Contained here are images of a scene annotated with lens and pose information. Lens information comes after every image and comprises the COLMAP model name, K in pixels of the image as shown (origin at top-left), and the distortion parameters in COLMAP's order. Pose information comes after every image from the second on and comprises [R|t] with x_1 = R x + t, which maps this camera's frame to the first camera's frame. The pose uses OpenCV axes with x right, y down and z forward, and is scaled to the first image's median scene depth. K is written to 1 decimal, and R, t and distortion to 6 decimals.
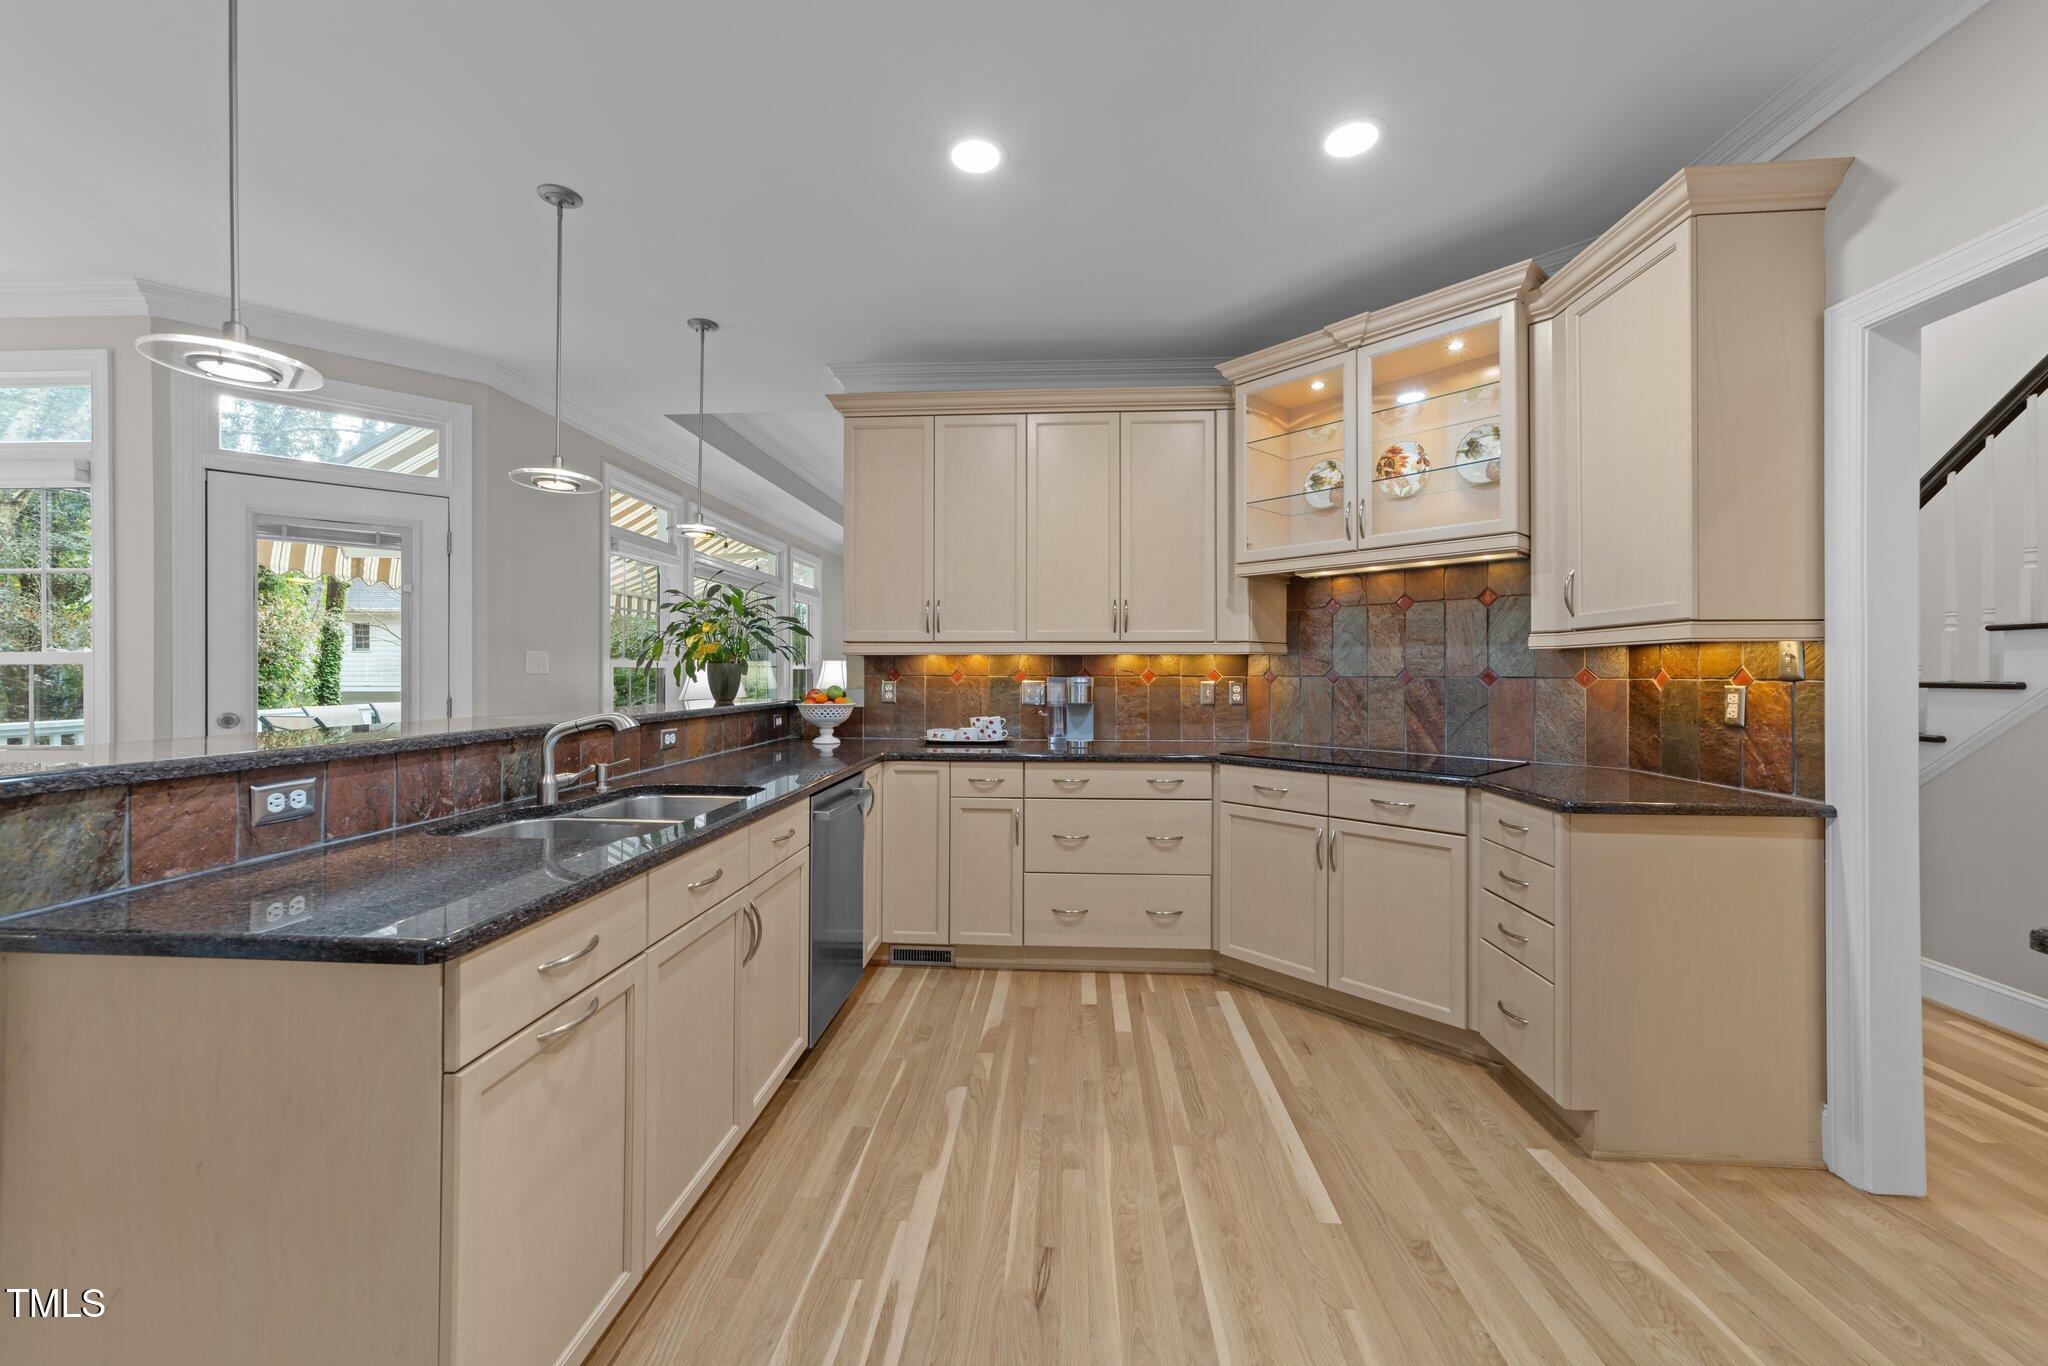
lens RADIAL K [[784.8, 0, 1022.6], [0, 784.8, 673.8], [0, 0, 1]] dist [-0.009736, 0.000088]
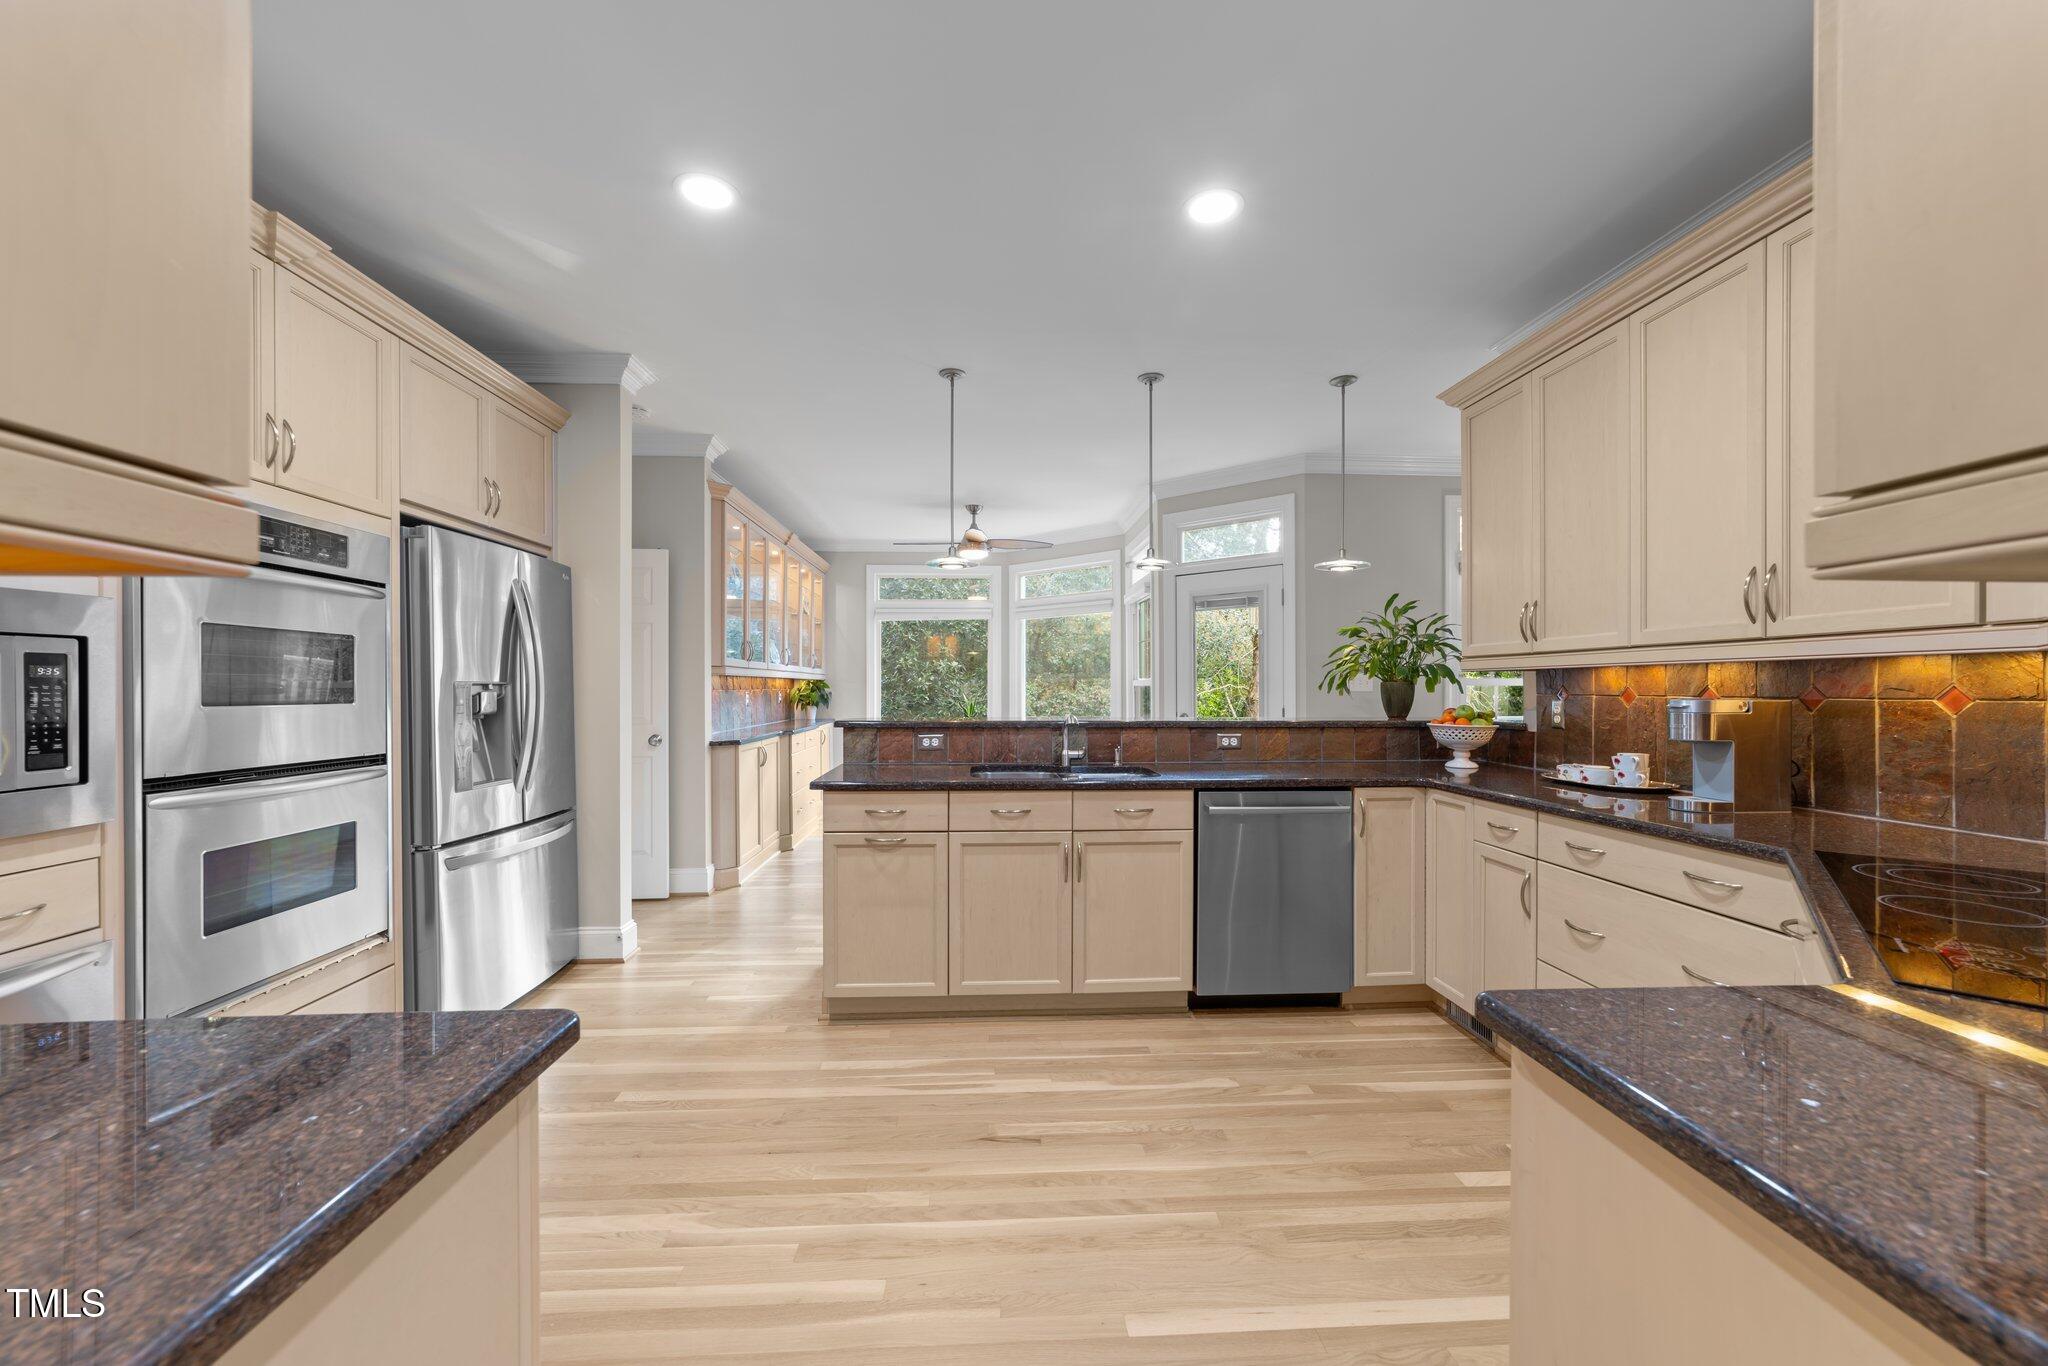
lens RADIAL K [[784.8, 0, 1024.4], [0, 784.8, 689.3], [0, 0, 1]] dist [-0.009736, 0.000088]
pose [[0.120909, 0.001539, -0.992662, 0.873432], [-0.000272, 0.999999, 0.001517, -0.005878], [0.992664, 0.000086, 0.120910, 0.547310]]
